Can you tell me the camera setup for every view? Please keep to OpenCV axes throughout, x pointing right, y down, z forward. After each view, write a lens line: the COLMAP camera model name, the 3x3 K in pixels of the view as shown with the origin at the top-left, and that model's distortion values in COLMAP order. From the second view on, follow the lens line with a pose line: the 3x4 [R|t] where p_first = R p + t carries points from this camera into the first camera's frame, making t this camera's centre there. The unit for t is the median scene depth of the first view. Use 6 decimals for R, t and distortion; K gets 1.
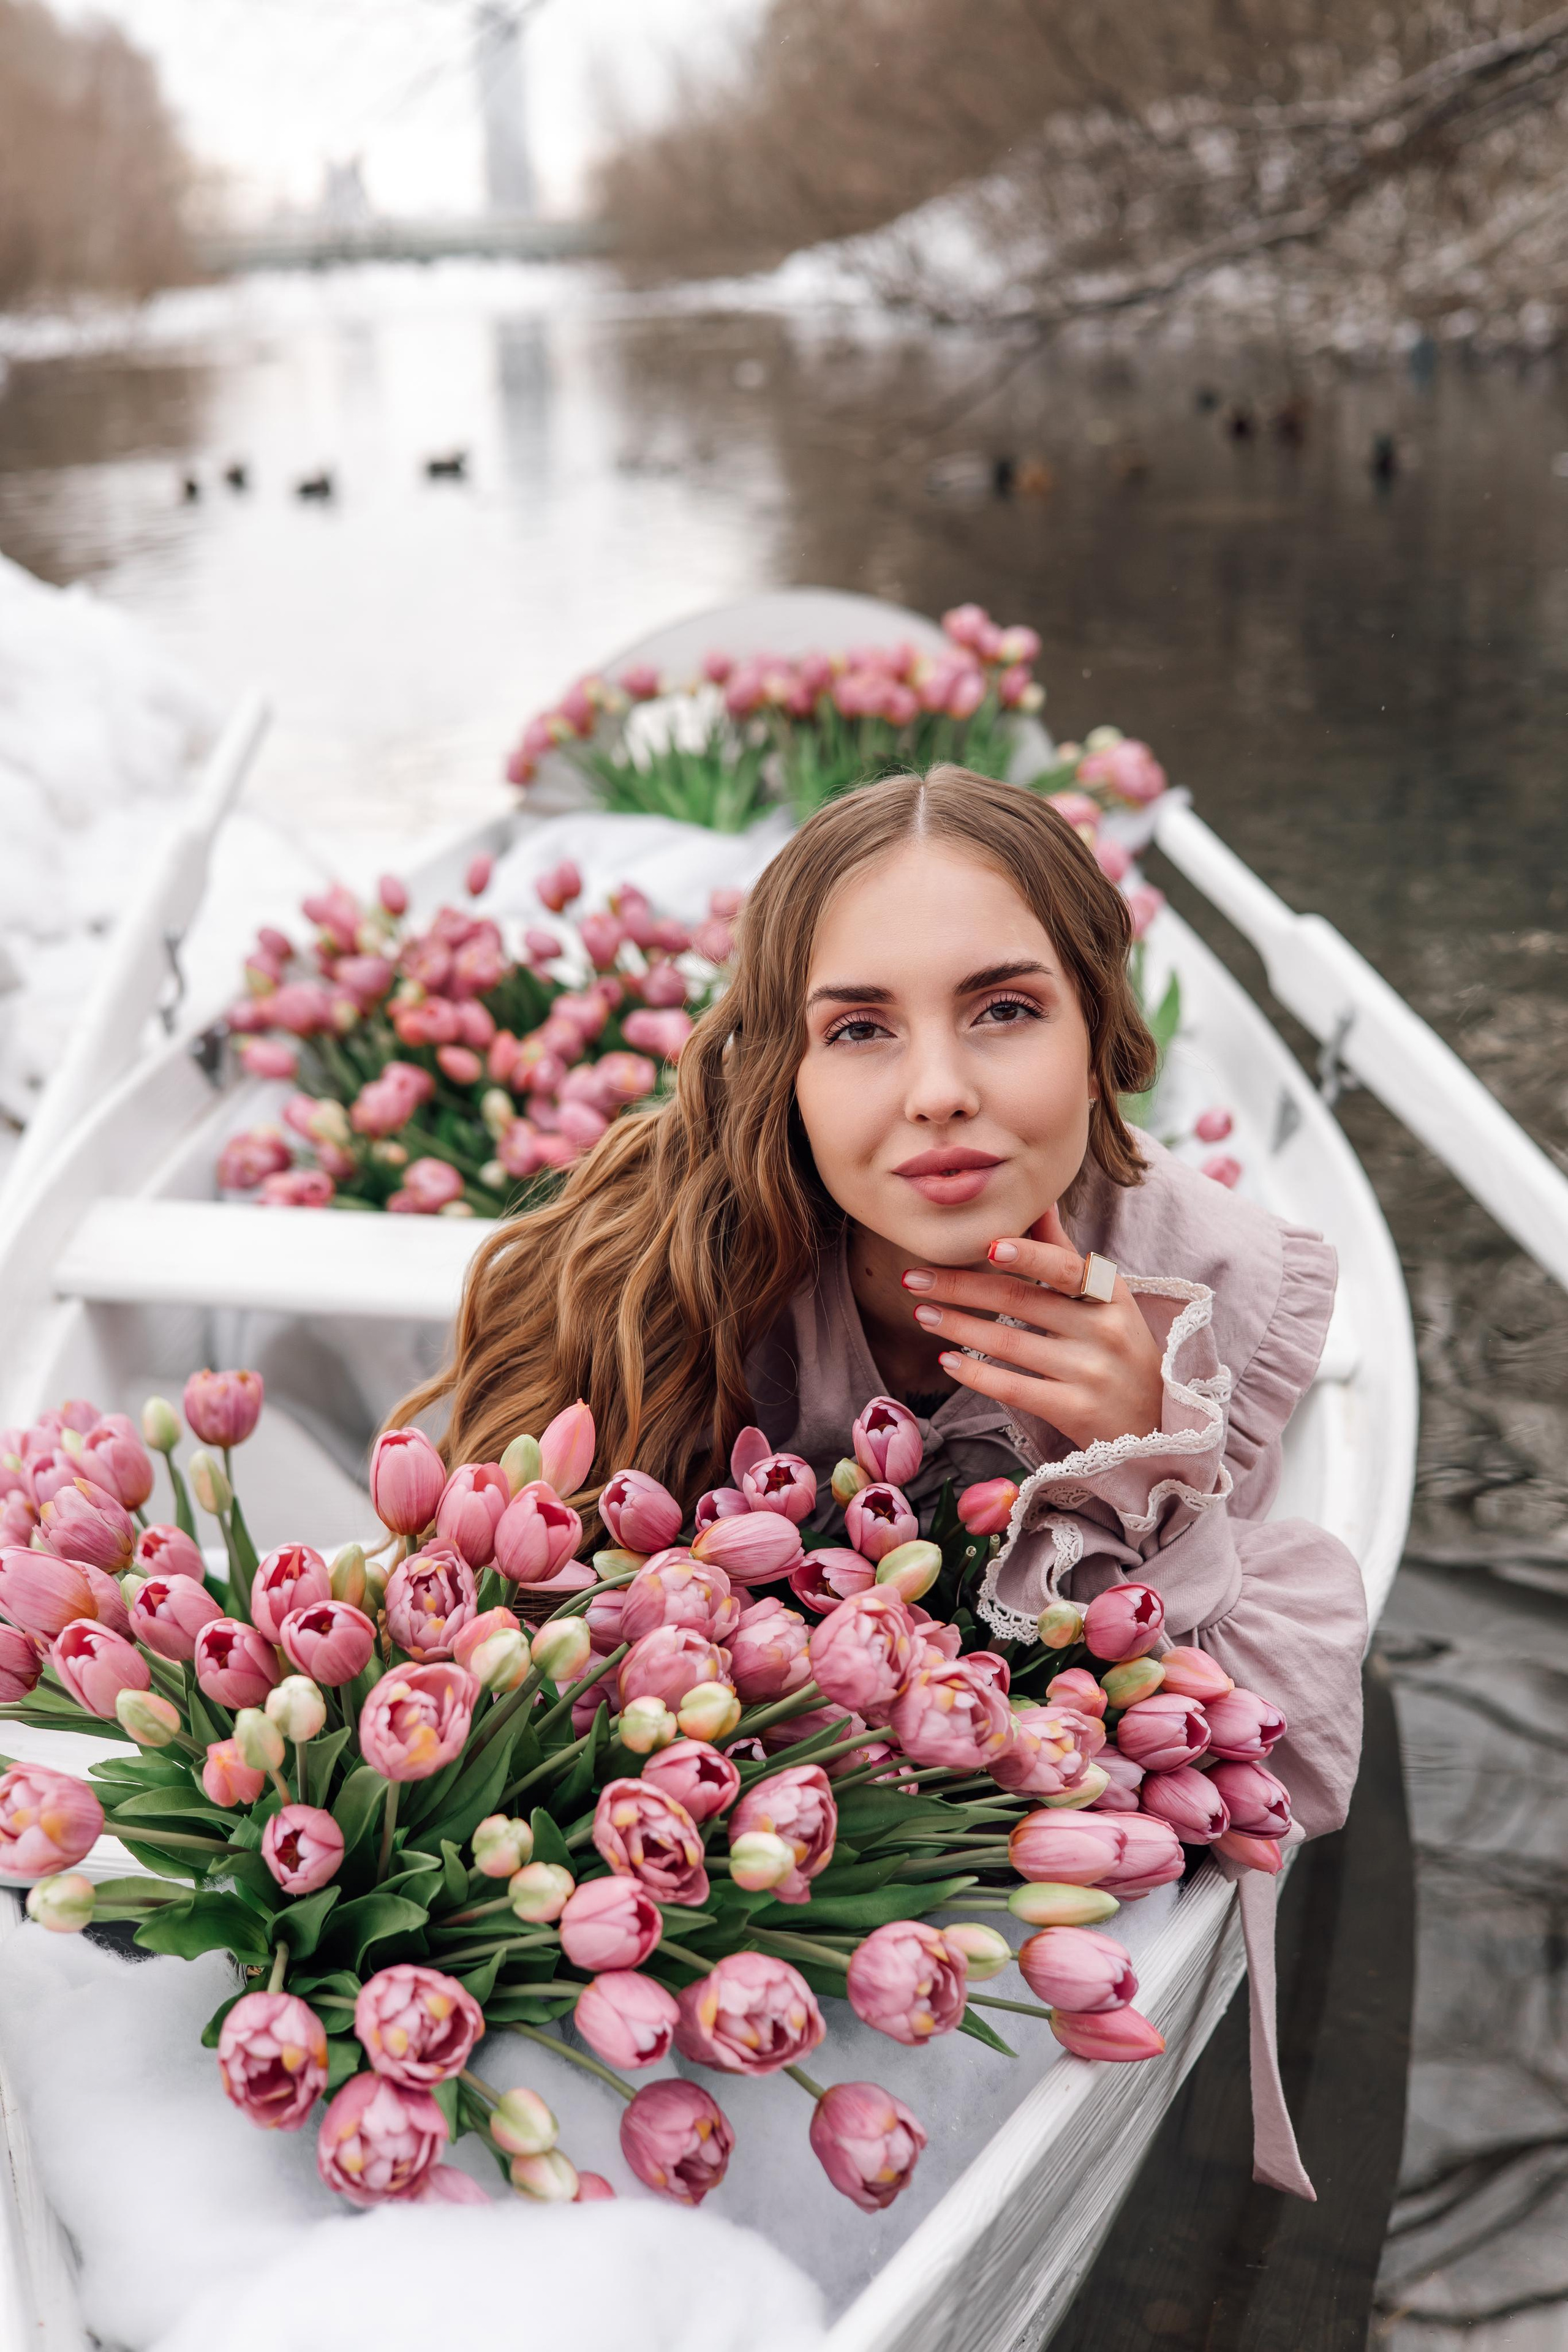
lens RADIAL K [[3359.7, 0, 794.8], [0, 3359.7, 1169.6], [0, 0, 1]] dist [0.011373, -0.026614]
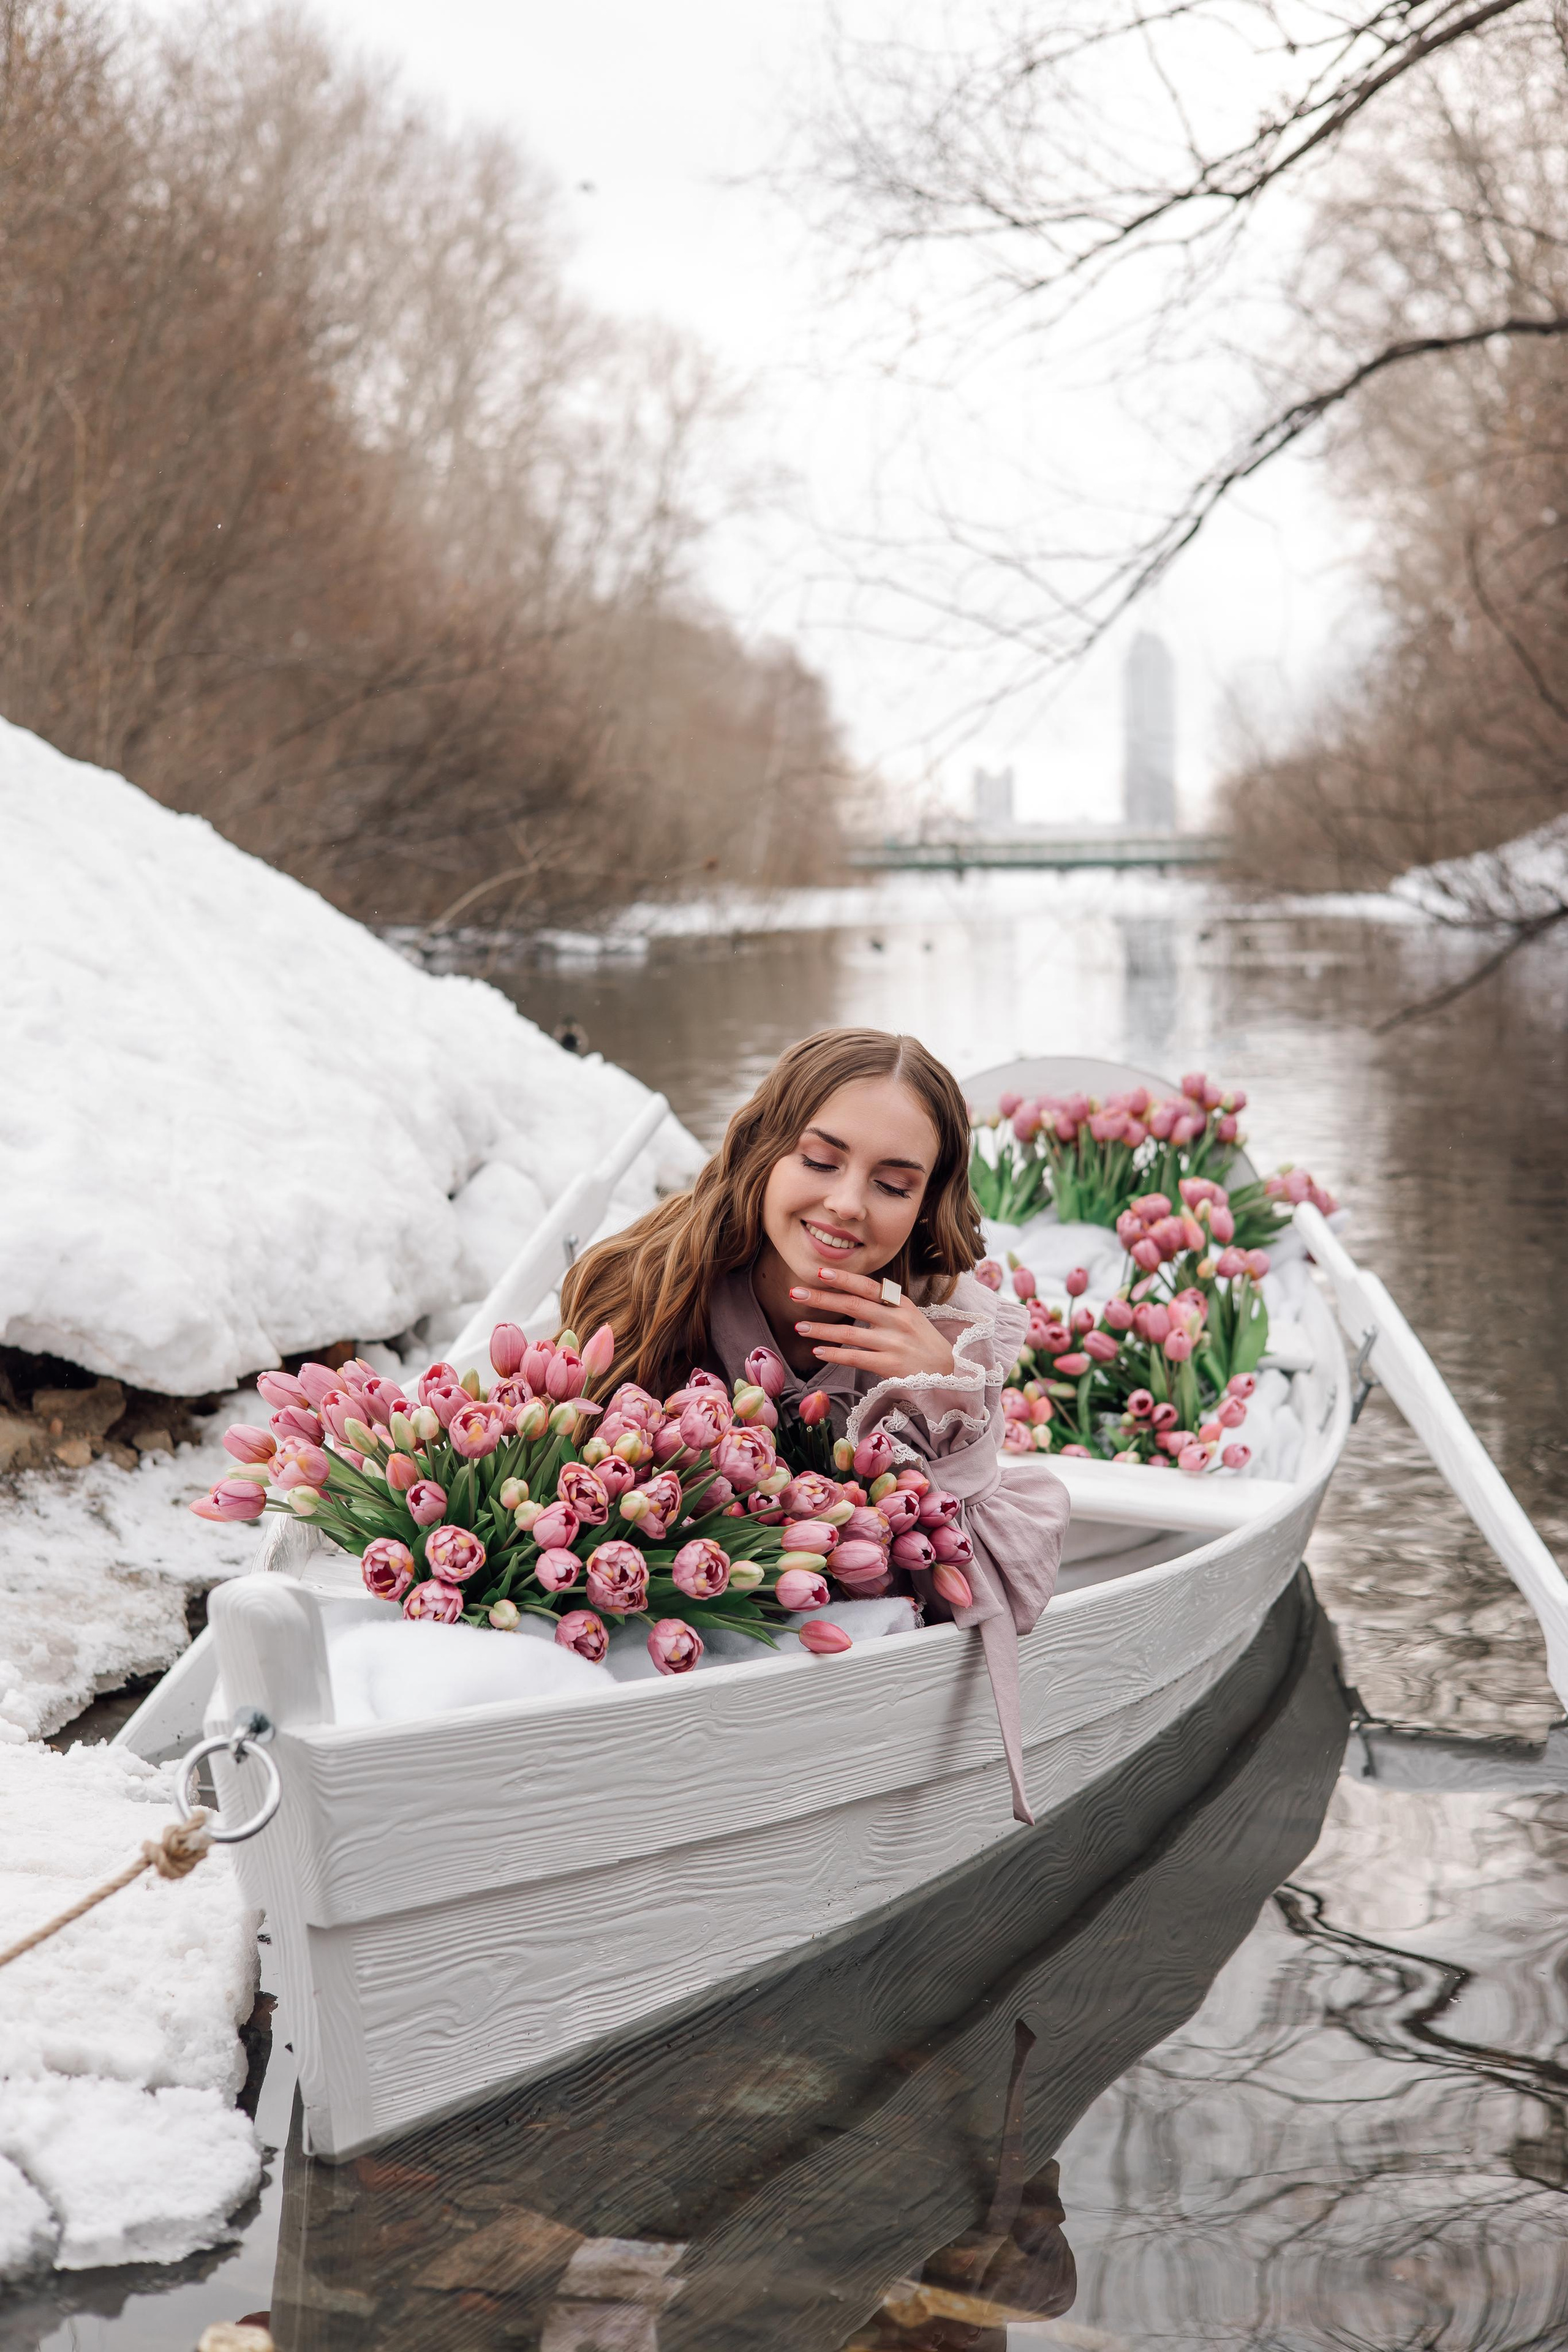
lens RADIAL K [[3325.7, 0, 785.2], [0, 3325.7, 1229.7], [0, 0, 1]] dist [0.010332, 0.000456]
pose [[0.980151, 0.050791, -0.191638, 0.434607], [-0.080173, 0.985607, -0.148830, 0.317676], [0.181321, 0.161240, 0.970116, -0.914262]]
